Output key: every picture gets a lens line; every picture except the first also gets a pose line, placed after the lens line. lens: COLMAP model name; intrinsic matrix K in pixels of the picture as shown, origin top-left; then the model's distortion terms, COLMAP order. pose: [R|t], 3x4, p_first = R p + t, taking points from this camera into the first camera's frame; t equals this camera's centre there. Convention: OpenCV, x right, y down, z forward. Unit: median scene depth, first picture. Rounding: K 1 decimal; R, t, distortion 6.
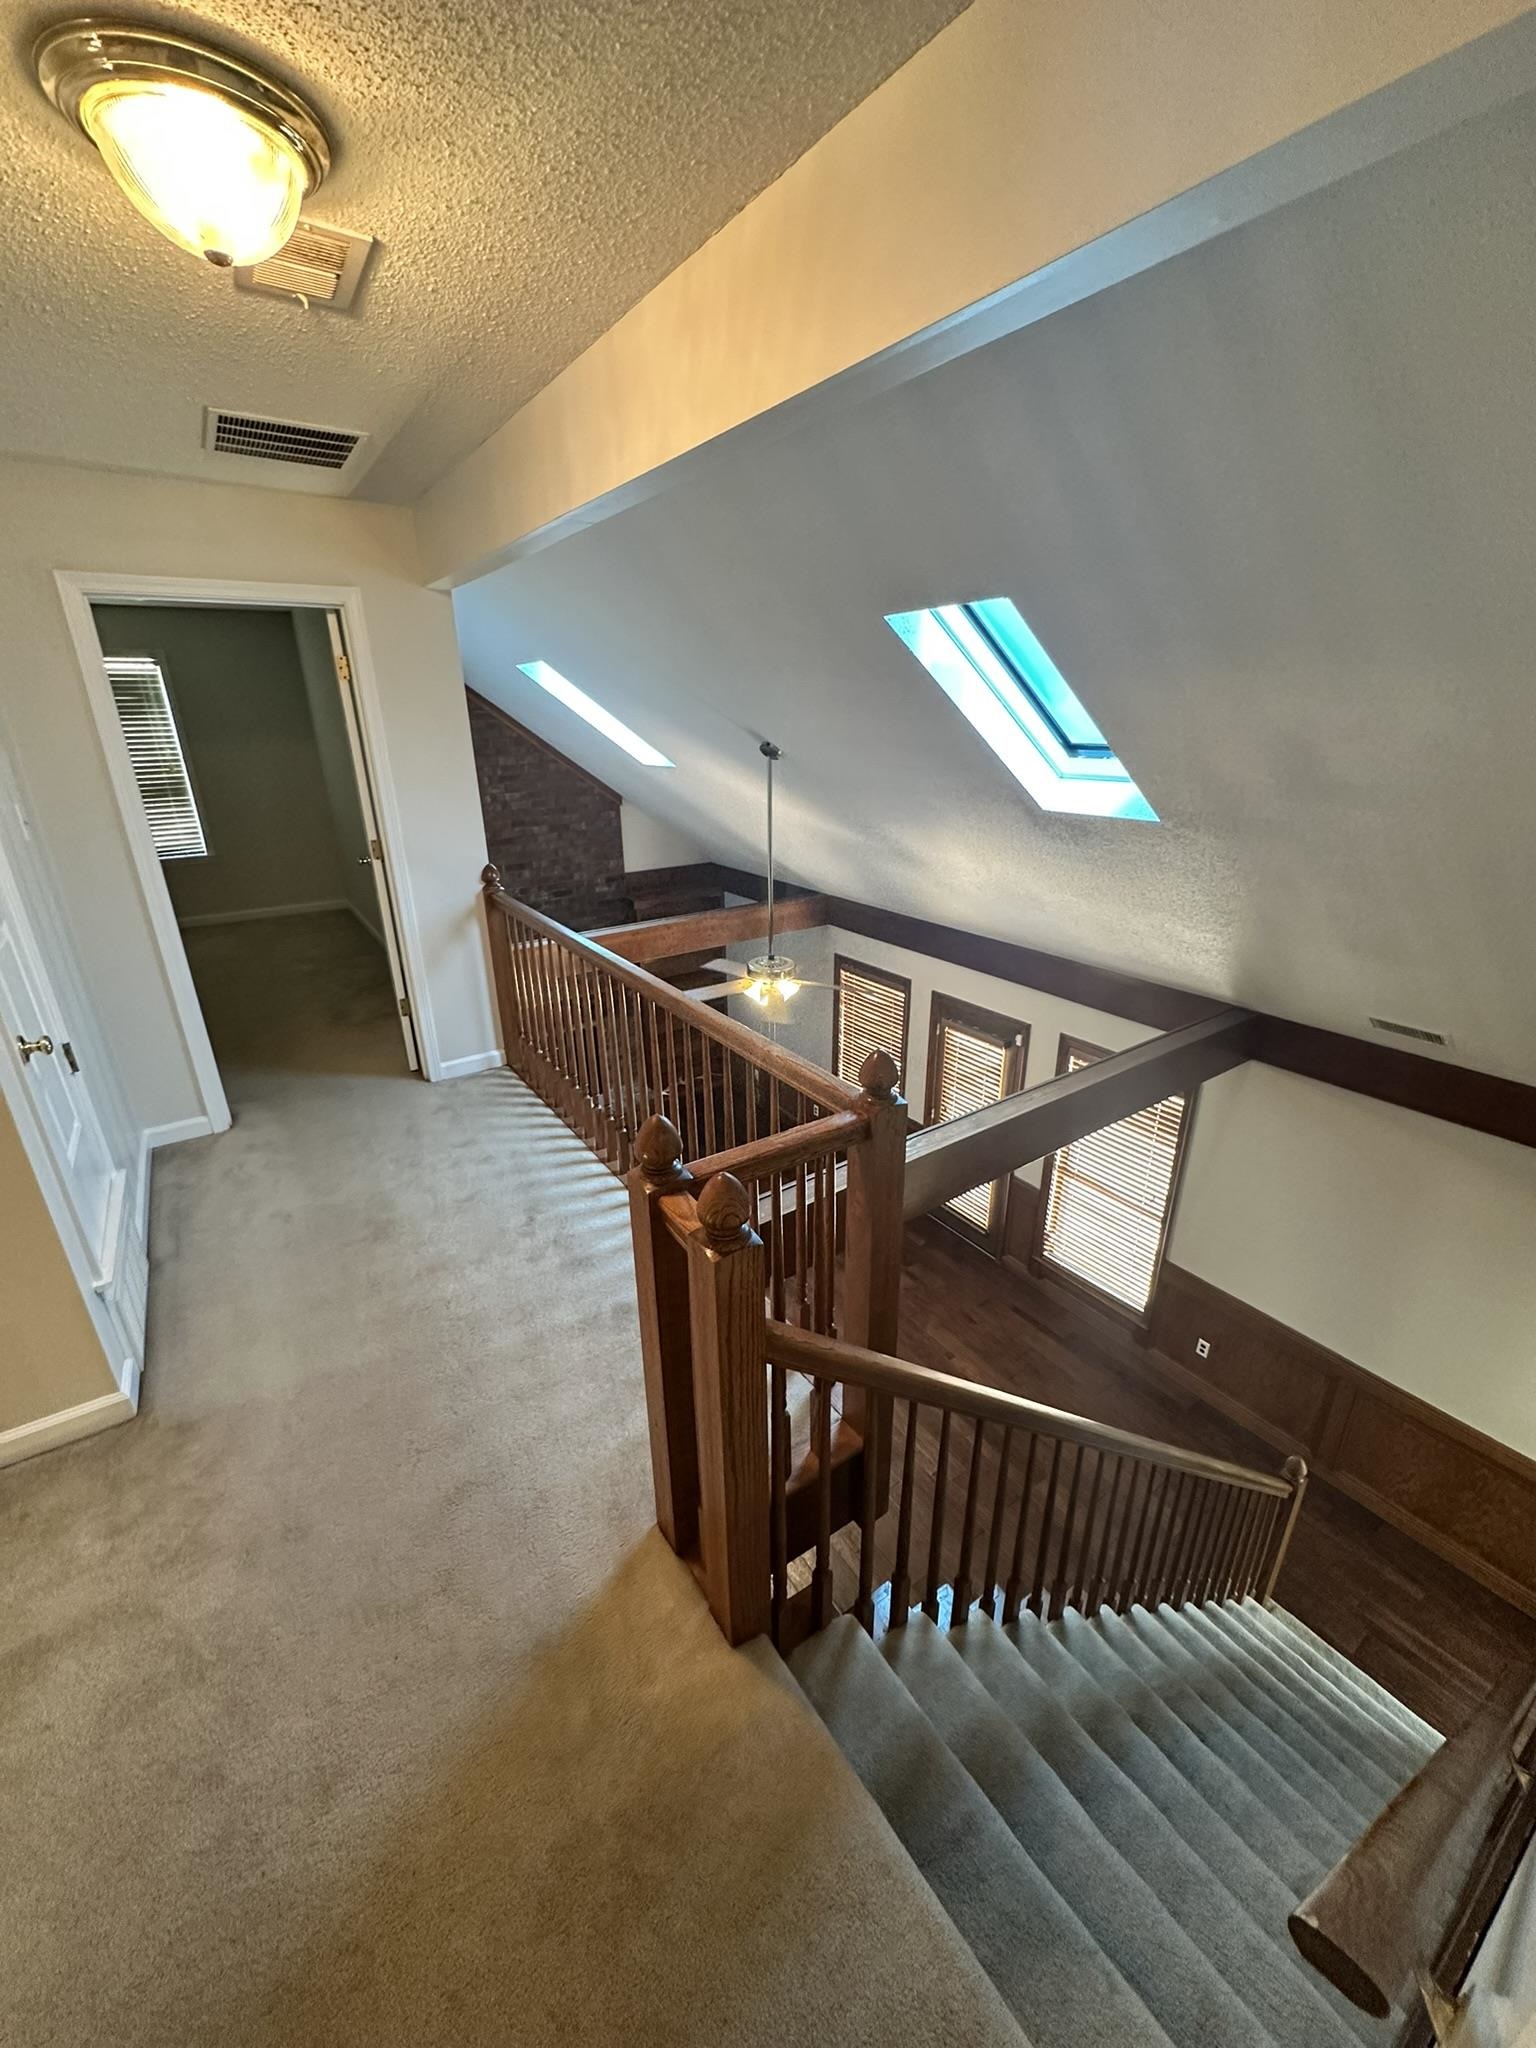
lens RADIAL K [[815.7, 0, 767.7], [0, 815.7, 1030.0], [0, 0, 1]] dist [0.000220, 0.000259]
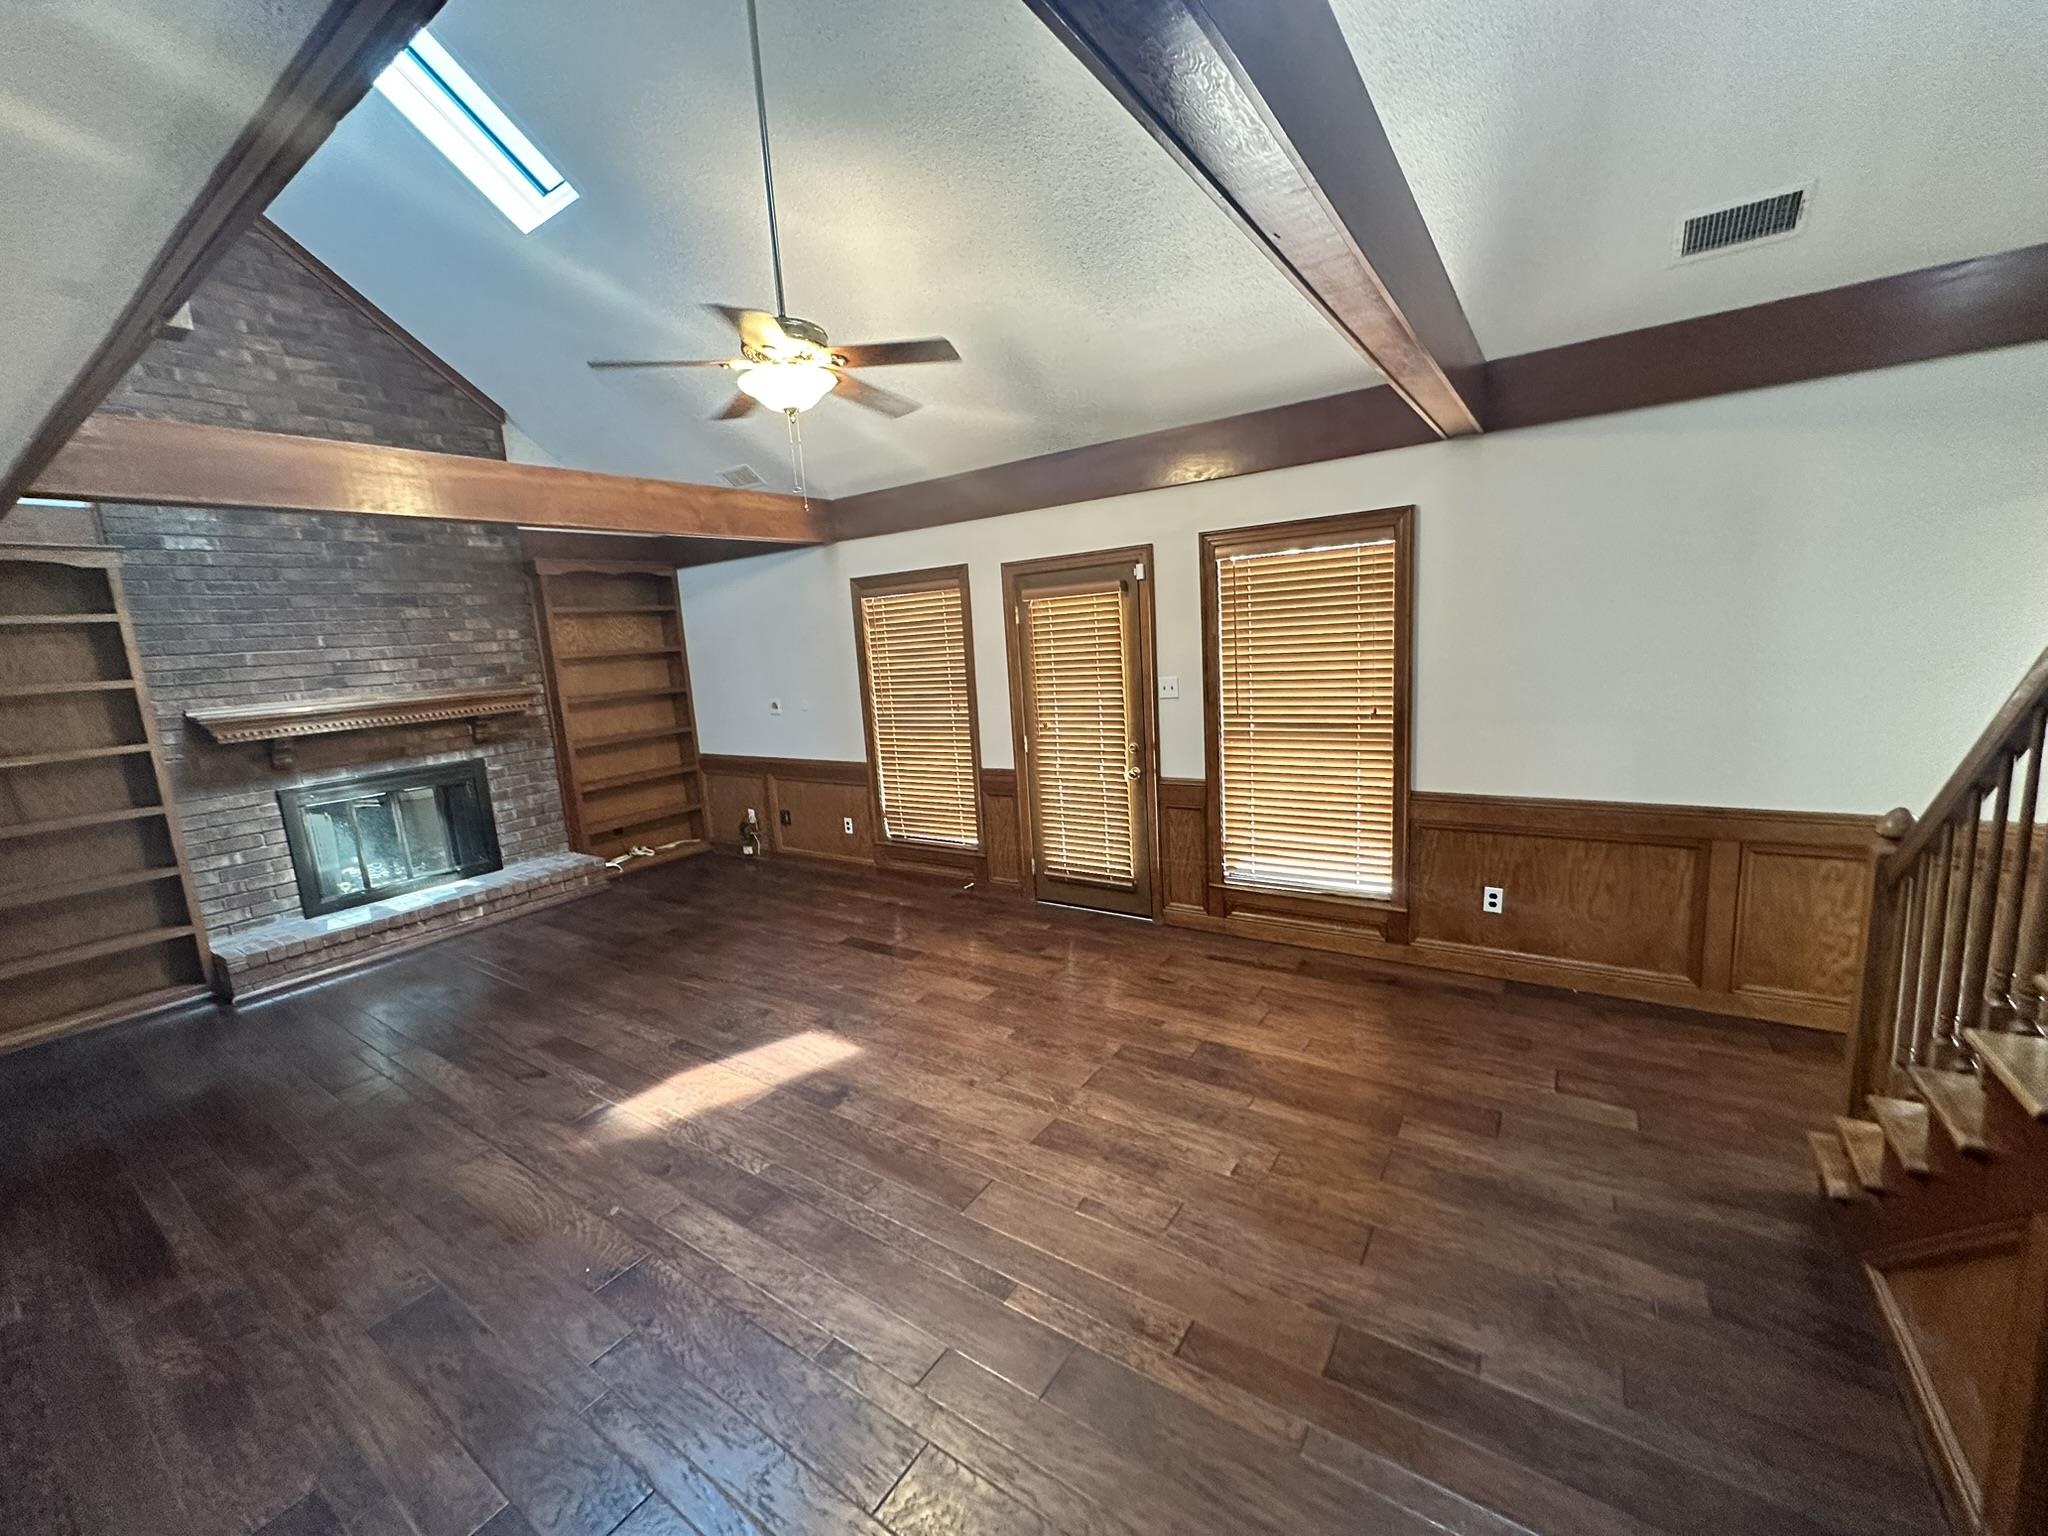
lens RADIAL K [[815.7, 0, 1022.8], [0, 815.7, 764.1], [0, 0, 1]] dist [0.000220, 0.000259]
pose [[0.928976, -0.106014, 0.354634, -0.051466], [0.182594, 0.964669, -0.189932, 0.236273], [-0.321969, 0.241196, 0.915511, 0.325376]]
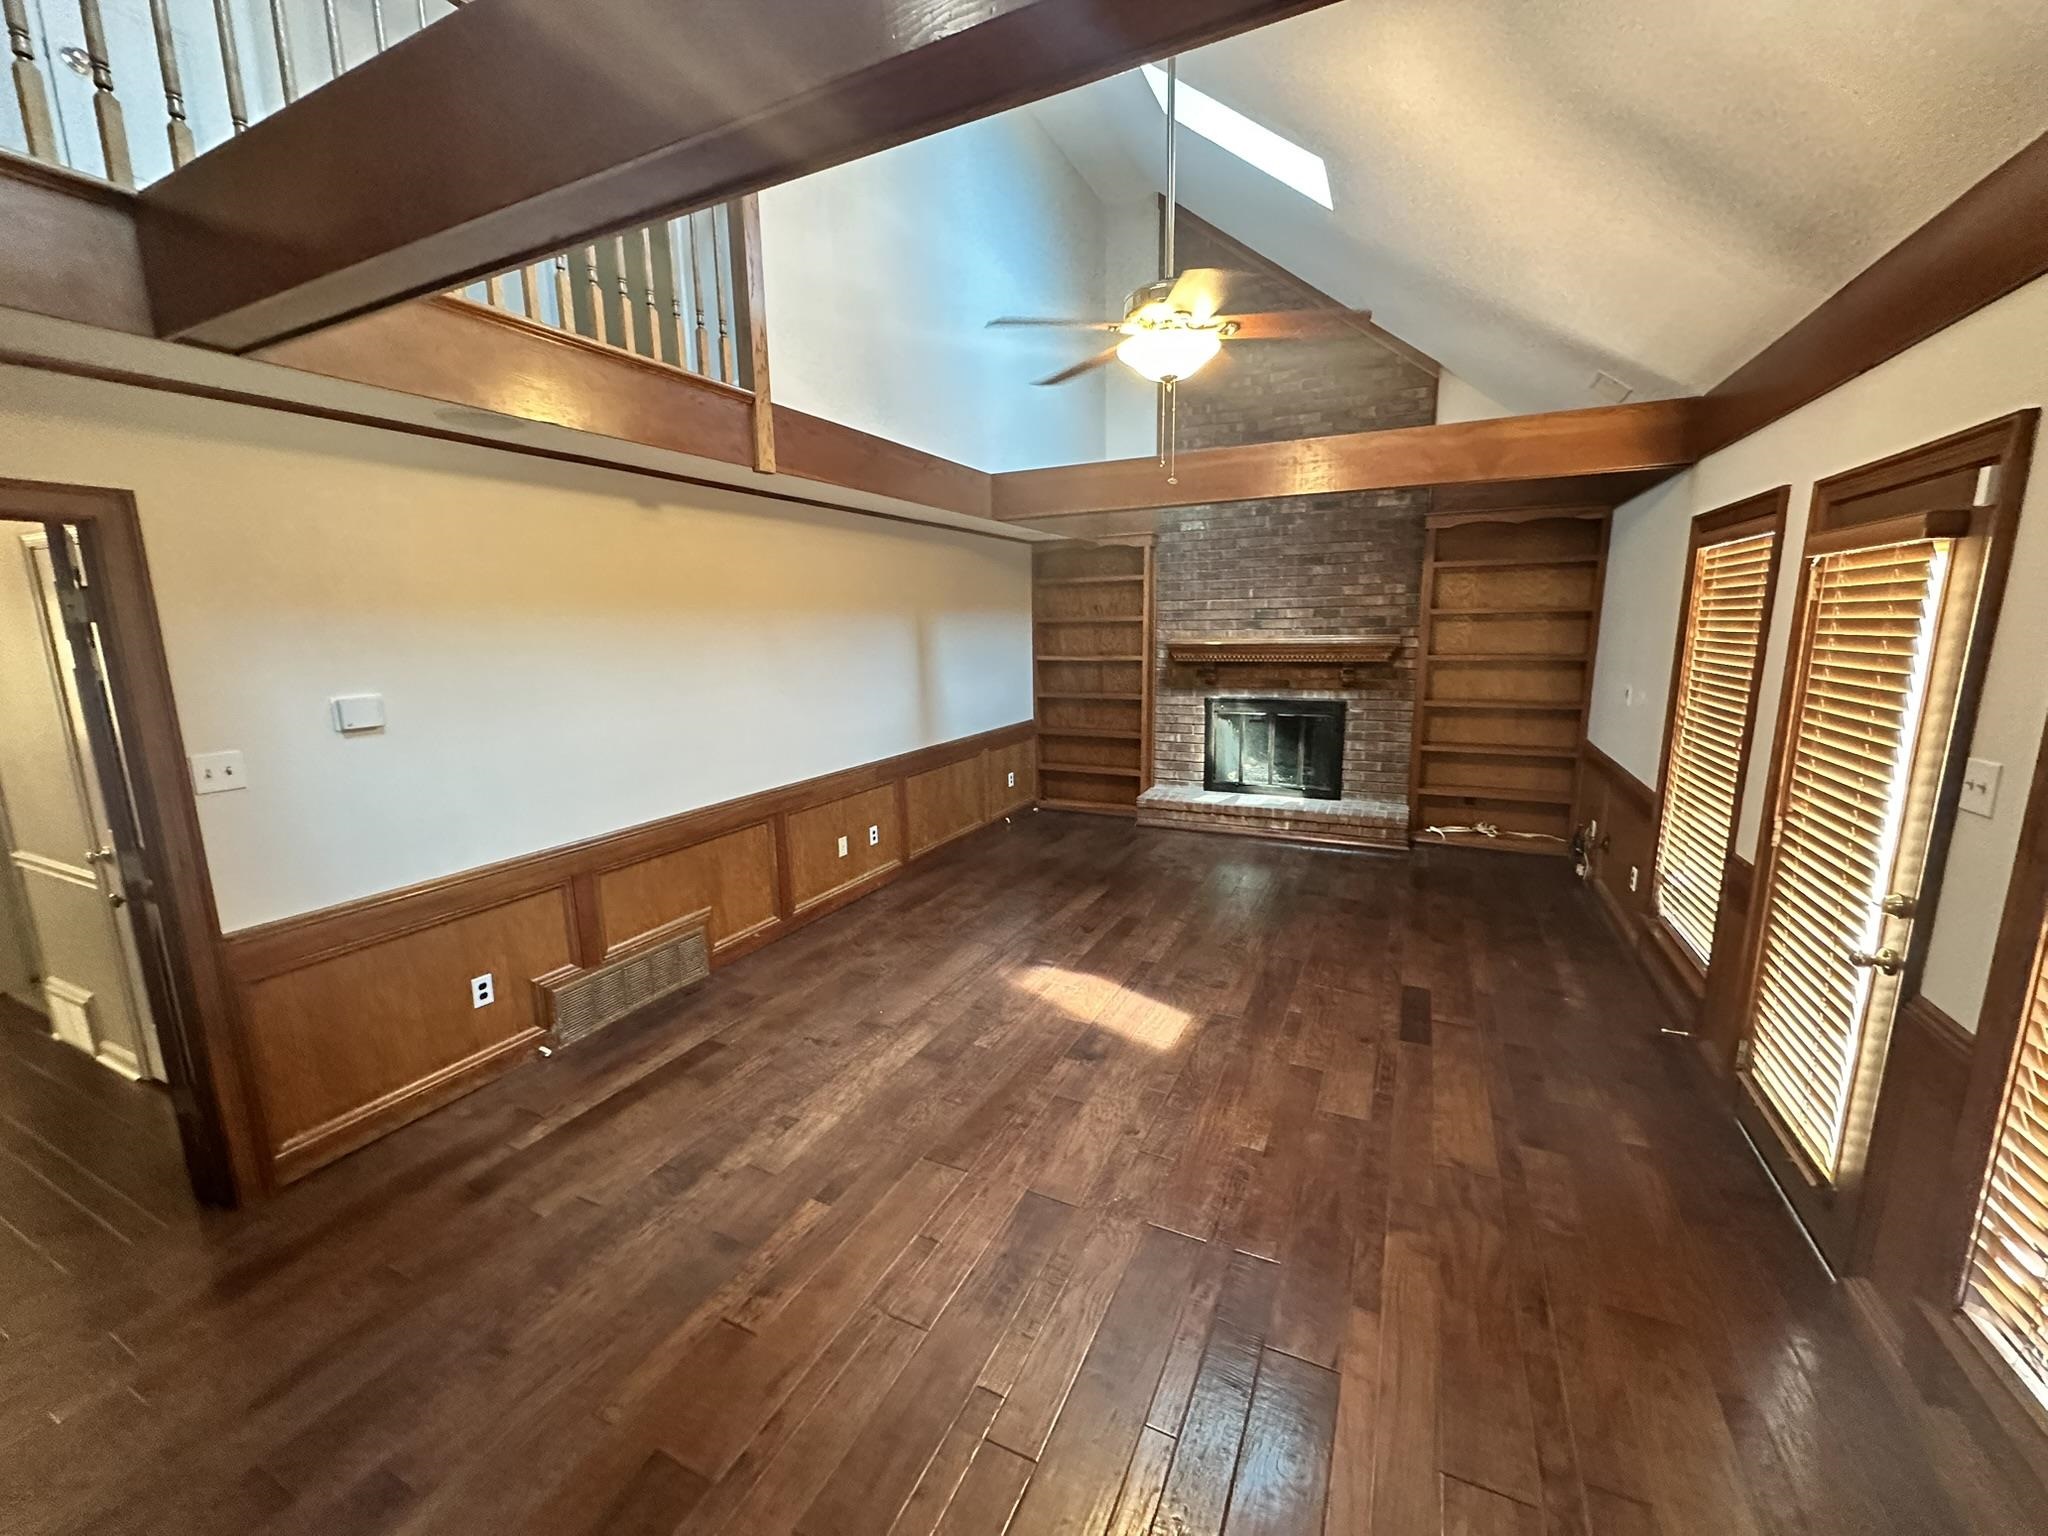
lens RADIAL K [[815.7, 0, 1021.9], [0, 815.7, 767.2], [0, 0, 1]] dist [0.000220, 0.000259]
pose [[0.501352, 0.157200, -0.850843, 0.317577], [-0.304610, 0.952471, -0.003512, 0.168283], [0.809851, 0.260937, 0.525408, 0.476243]]
